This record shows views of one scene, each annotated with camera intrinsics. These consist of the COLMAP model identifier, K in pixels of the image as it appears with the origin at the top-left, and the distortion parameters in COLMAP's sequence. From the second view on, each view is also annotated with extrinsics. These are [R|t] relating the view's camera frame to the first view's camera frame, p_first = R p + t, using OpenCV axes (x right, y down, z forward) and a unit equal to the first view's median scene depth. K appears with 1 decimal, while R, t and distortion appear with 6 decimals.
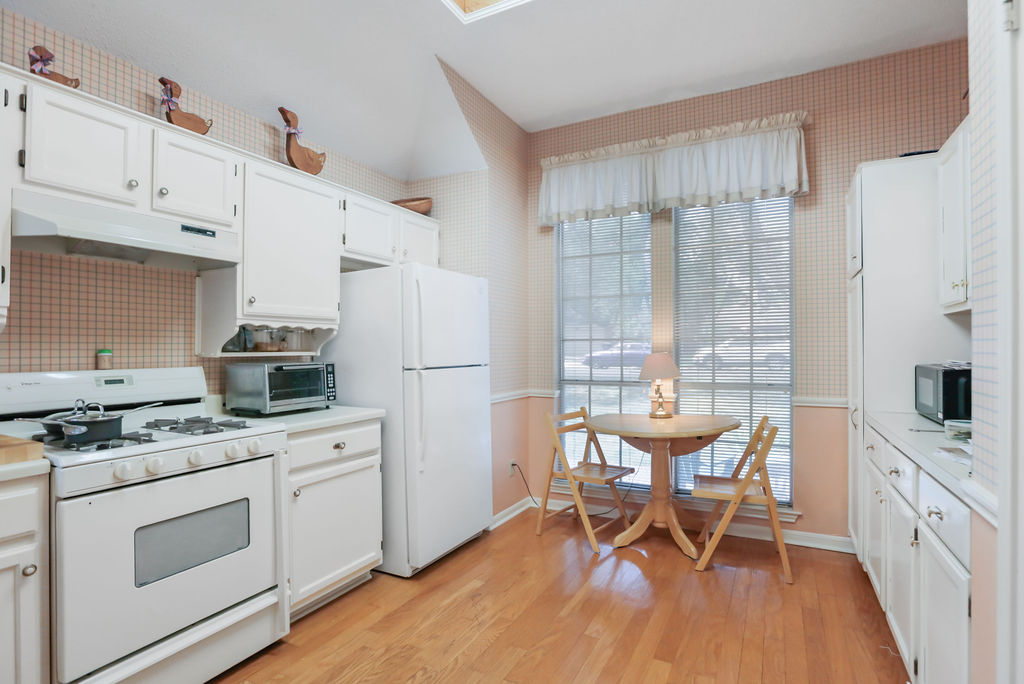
lens RADIAL K [[492.7, 0, 517.5], [0, 492.7, 334.5], [0, 0, 1]] dist [-0.057085, 0.021225]
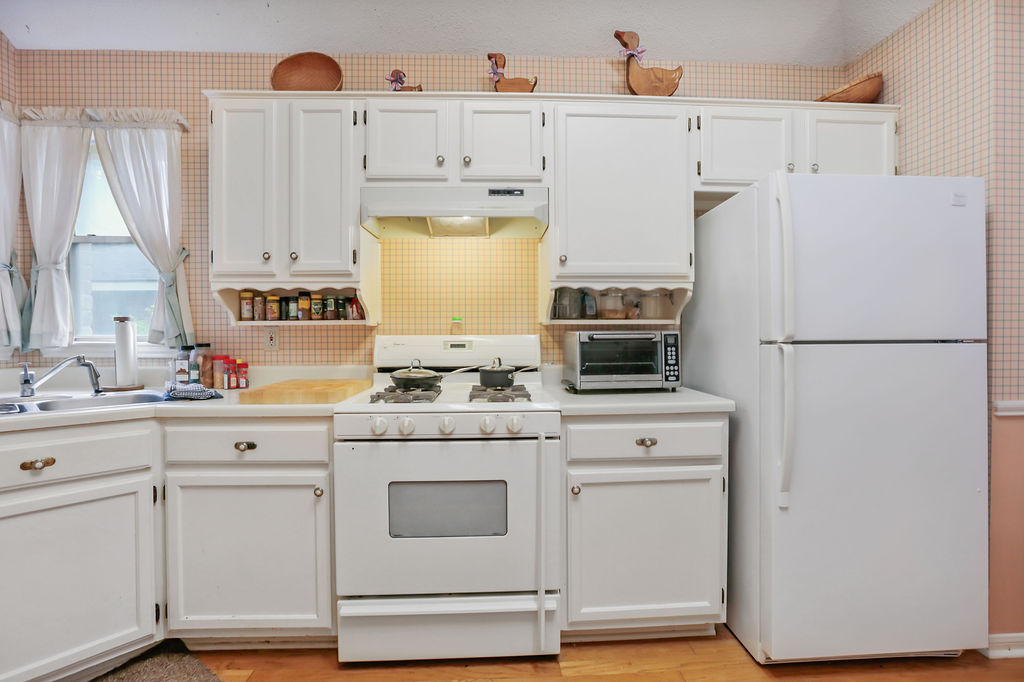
lens RADIAL K [[492.7, 0, 517.5], [0, 492.7, 333.5], [0, 0, 1]] dist [-0.057085, 0.021225]
pose [[0.510816, 0.004989, -0.859675, 0.161130], [0.027294, 0.999385, 0.022018, 0.038069], [0.859257, -0.034711, 0.510366, 0.421733]]
